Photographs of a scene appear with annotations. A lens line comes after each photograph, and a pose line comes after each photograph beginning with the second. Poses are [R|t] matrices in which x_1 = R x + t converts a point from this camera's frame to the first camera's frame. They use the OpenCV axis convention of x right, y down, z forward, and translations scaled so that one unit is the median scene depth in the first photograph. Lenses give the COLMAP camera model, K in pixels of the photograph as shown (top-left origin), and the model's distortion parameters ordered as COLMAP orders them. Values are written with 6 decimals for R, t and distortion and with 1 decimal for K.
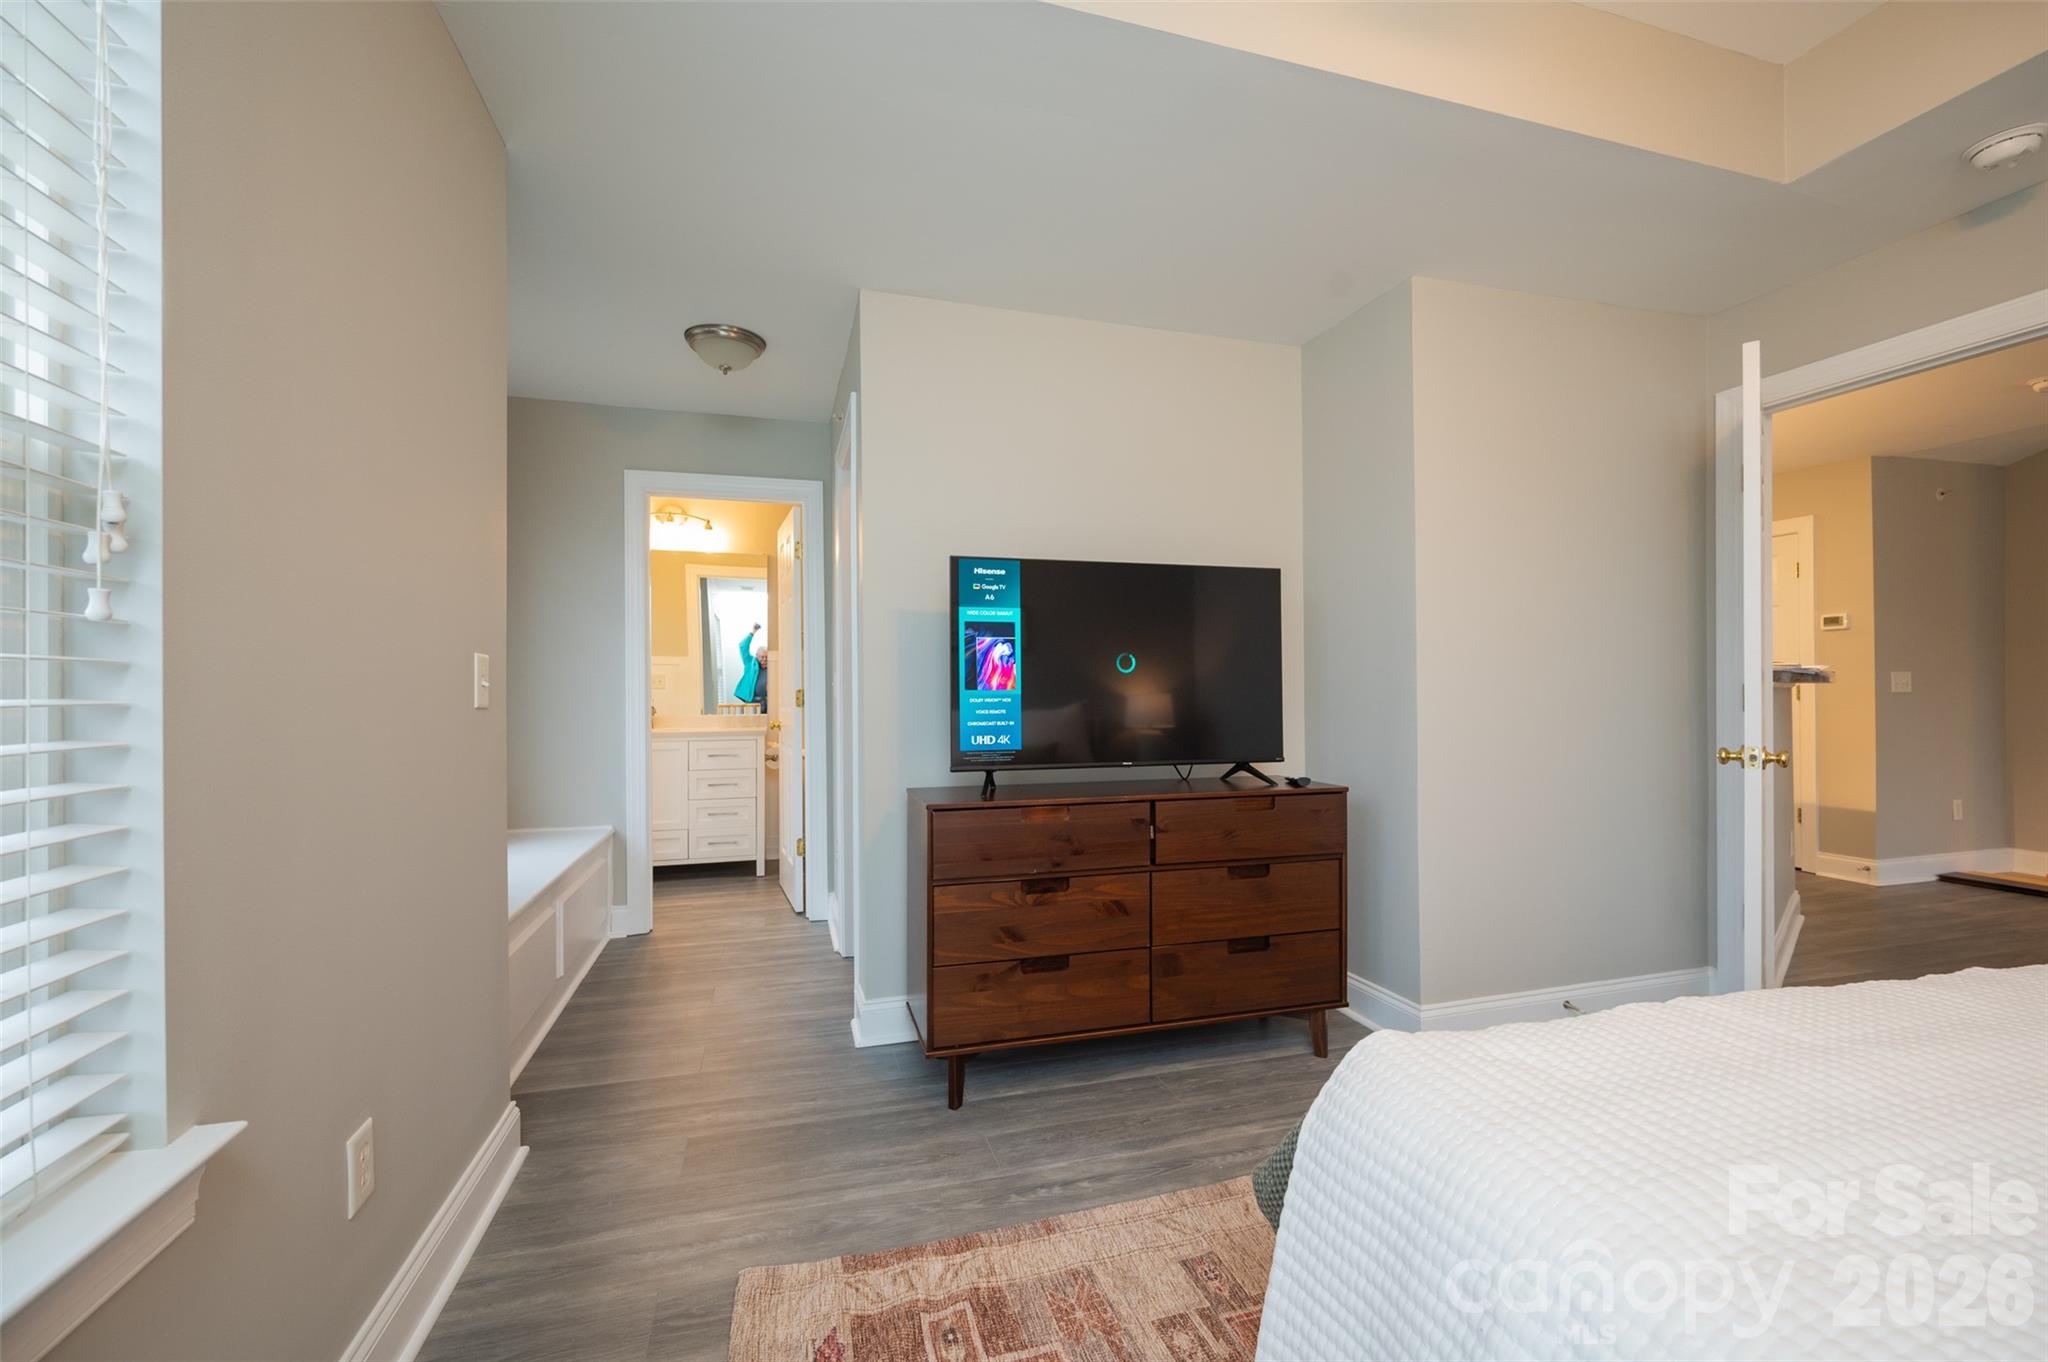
lens RADIAL K [[834.4, 0, 1044.1], [0, 834.4, 678.8], [0, 0, 1]] dist [-0.000826, -0.000144]
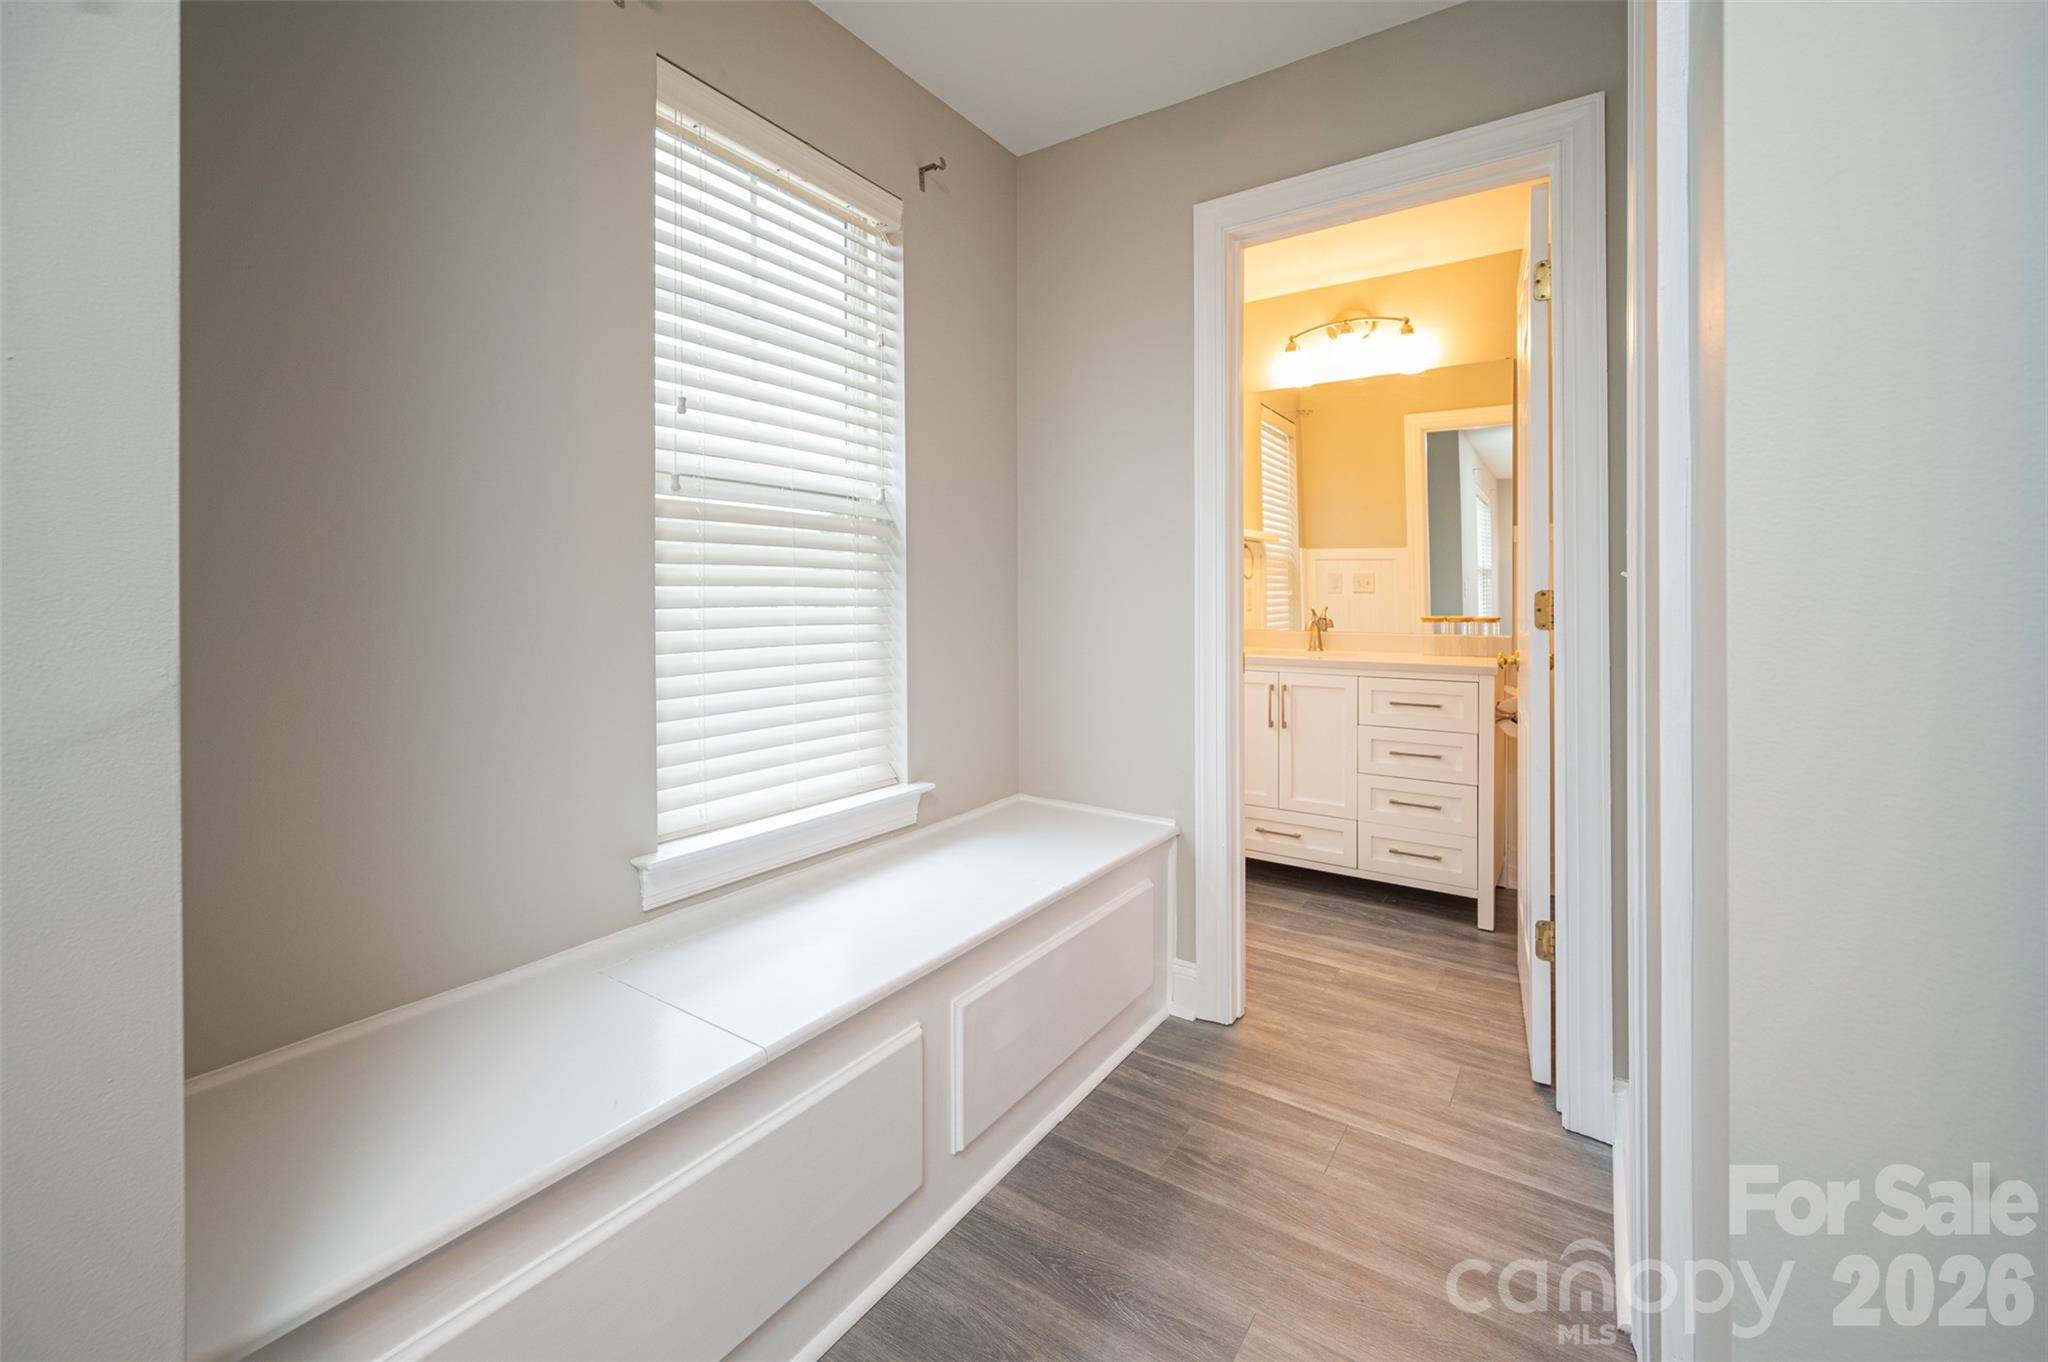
lens RADIAL K [[844.3, 0, 1026.9], [0, 844.3, 592.9], [0, 0, 1]] dist [0.000210, 0.000130]
pose [[0.620000, 0.006752, -0.784573, -0.111189], [-0.001881, 0.999973, 0.007119, 0.011883], [0.784600, -0.002938, 0.619995, 0.509833]]
